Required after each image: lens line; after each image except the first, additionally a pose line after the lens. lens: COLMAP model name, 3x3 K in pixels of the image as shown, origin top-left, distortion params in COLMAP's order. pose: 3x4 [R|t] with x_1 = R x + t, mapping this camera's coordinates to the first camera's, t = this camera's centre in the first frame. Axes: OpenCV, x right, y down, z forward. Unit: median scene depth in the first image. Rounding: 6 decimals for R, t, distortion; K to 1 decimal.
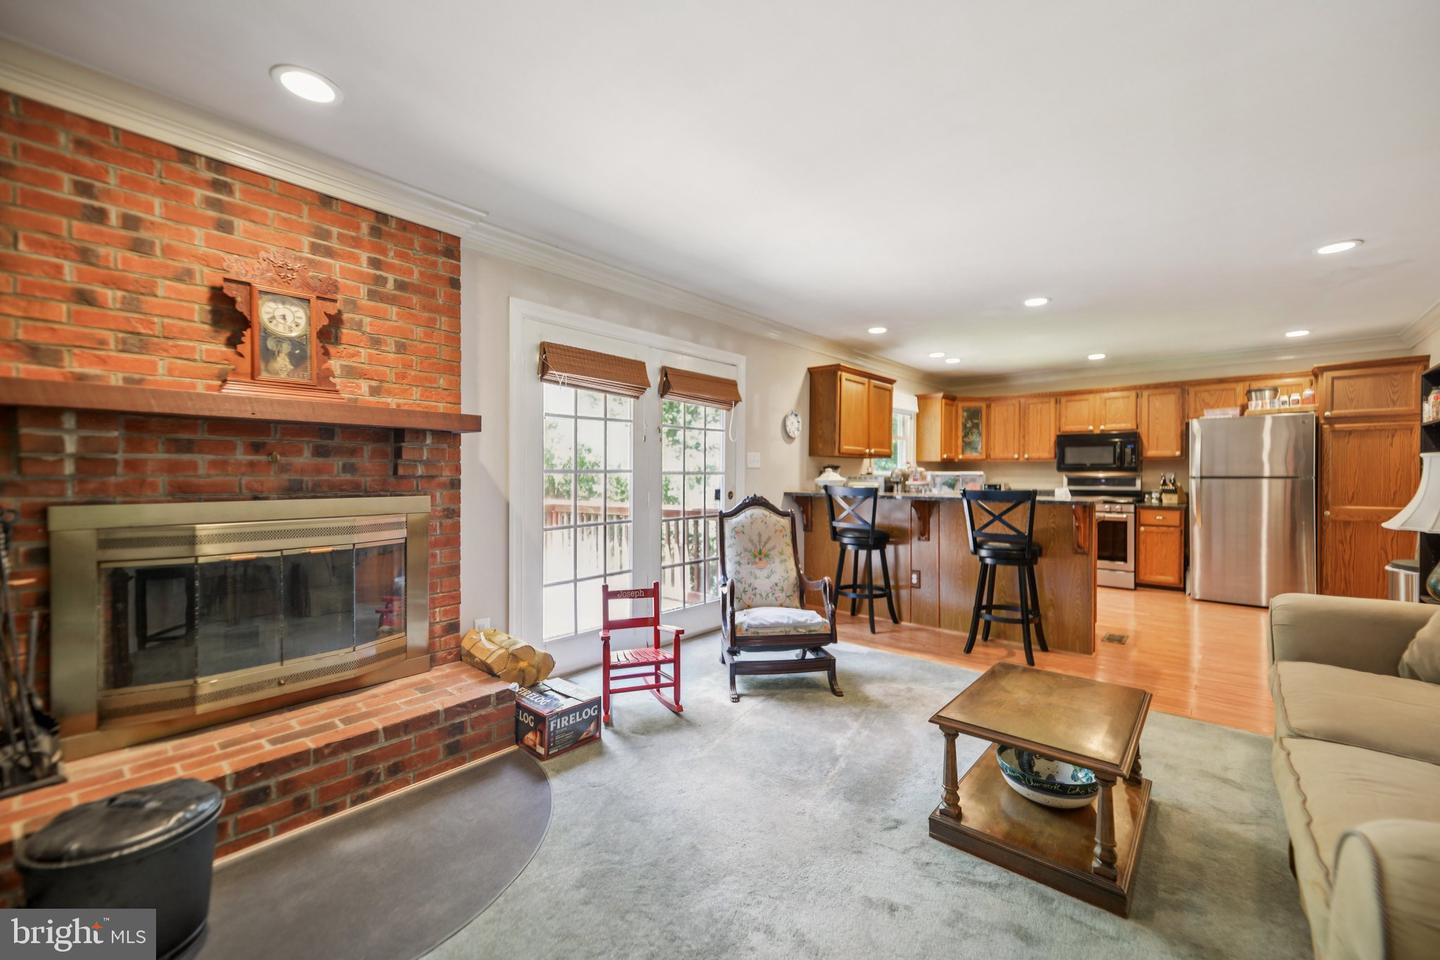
lens RADIAL K [[583.8, 0, 720.0], [0, 583.8, 480.0], [0, 0, 1]] dist [0.013152, -0.000126]
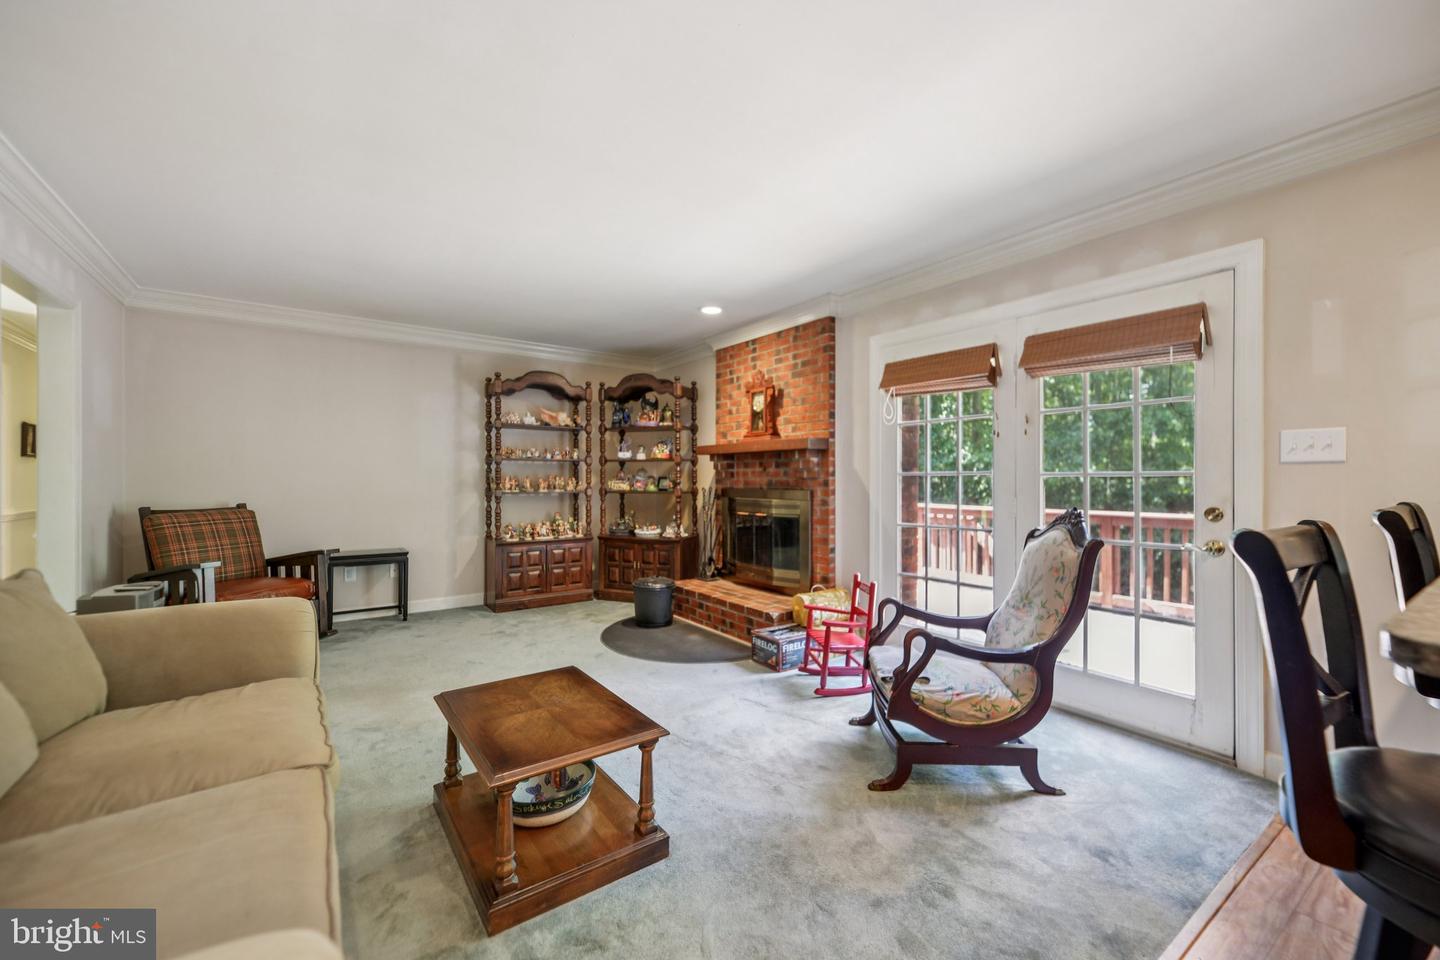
lens RADIAL K [[577.8, 0, 732.8], [0, 577.8, 481.3], [0, 0, 1]] dist [0.013590, -0.000026]
pose [[-0.224769, 0.003824, -0.974405, 0.494490], [-0.010700, 0.999922, 0.006393, -0.002630], [0.974353, 0.011863, -0.224710, 0.527197]]
